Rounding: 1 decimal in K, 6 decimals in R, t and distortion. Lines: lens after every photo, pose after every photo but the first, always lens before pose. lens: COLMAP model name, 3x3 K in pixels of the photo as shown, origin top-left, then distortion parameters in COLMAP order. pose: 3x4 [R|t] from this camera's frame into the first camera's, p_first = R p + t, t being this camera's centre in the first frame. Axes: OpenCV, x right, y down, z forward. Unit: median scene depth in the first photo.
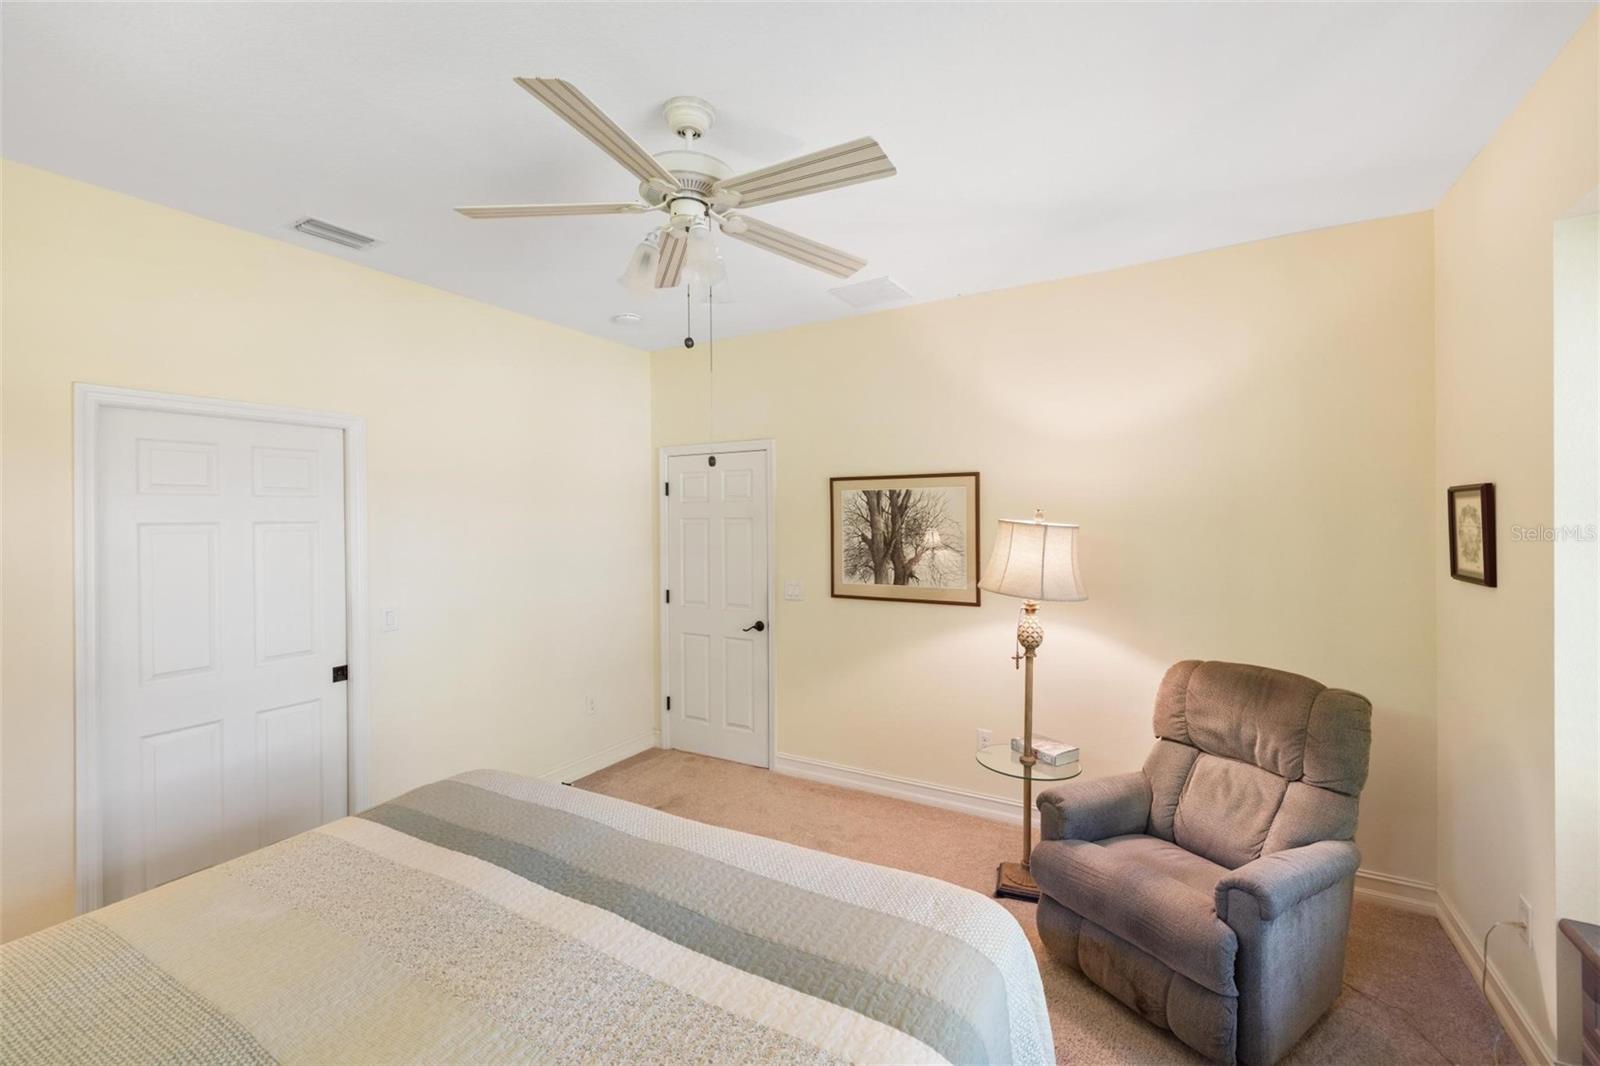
lens RADIAL K [[673.3, 0, 808.0], [0, 673.3, 523.0], [0, 0, 1]] dist [0.003682, 0.000141]
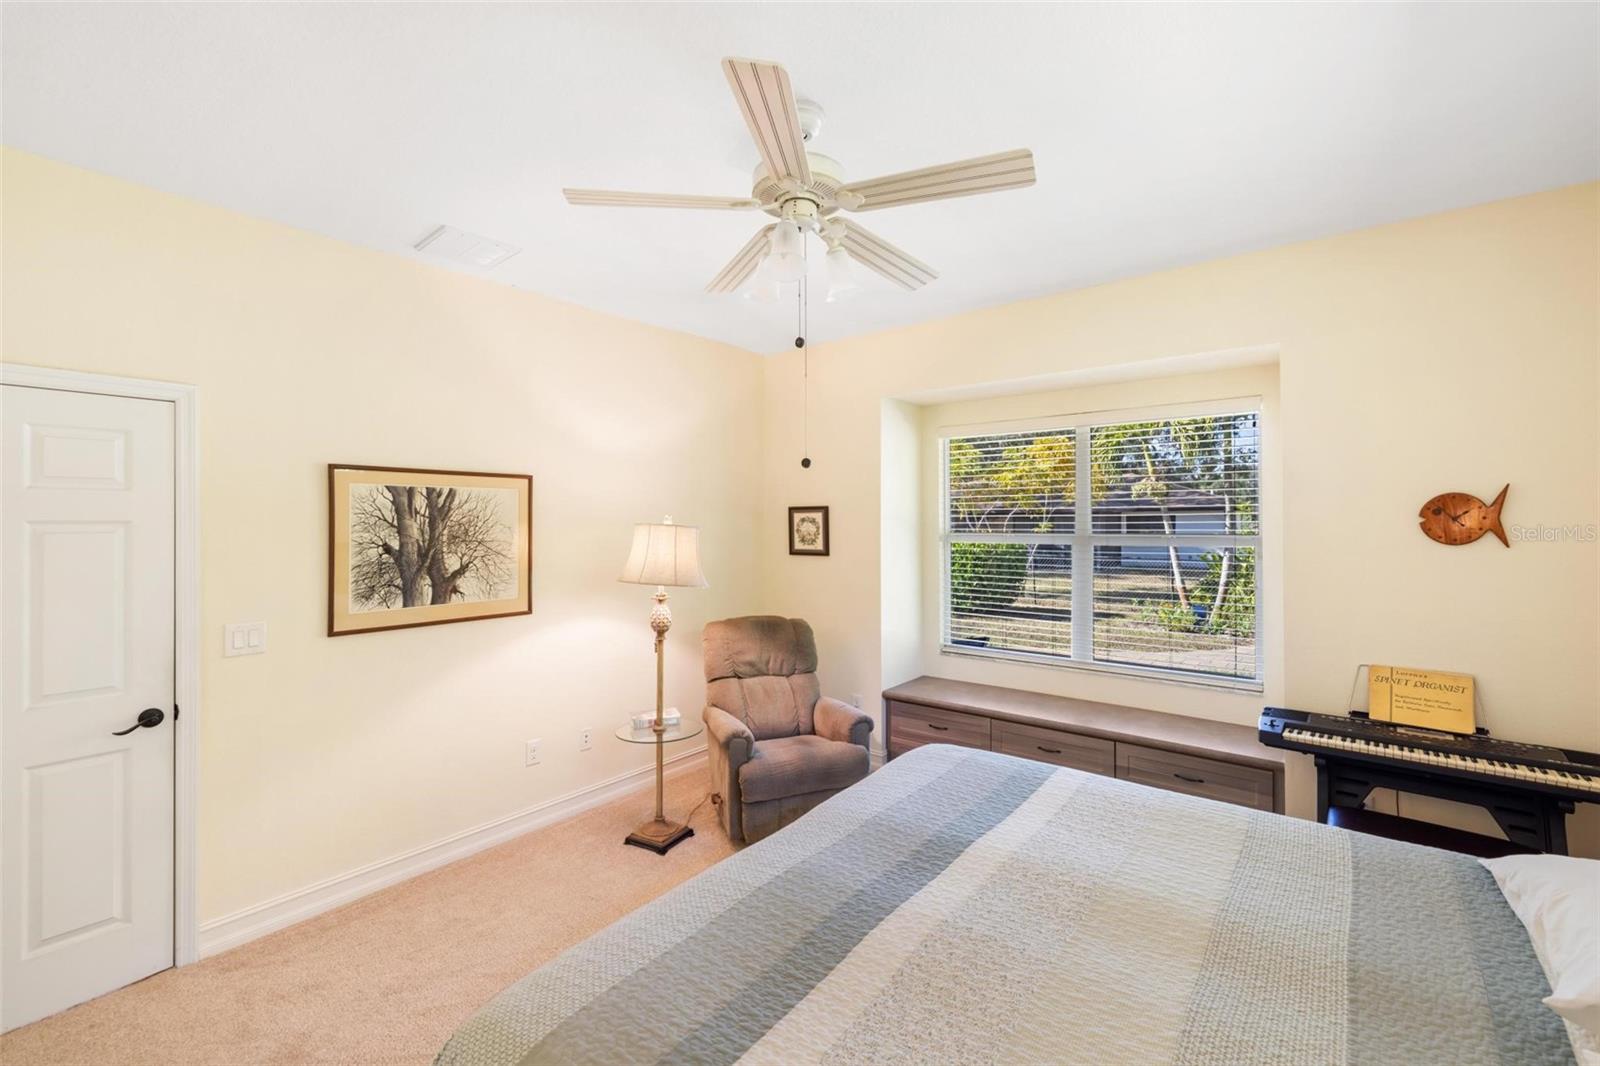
lens RADIAL K [[673.3, 0, 802.8], [0, 673.3, 532.9], [0, 0, 1]] dist [0.003682, 0.000141]
pose [[0.149705, -0.008322, 0.988696, -0.602806], [0.010042, 0.999926, 0.006896, 0.004271], [-0.988680, 0.008896, 0.149778, 0.437097]]
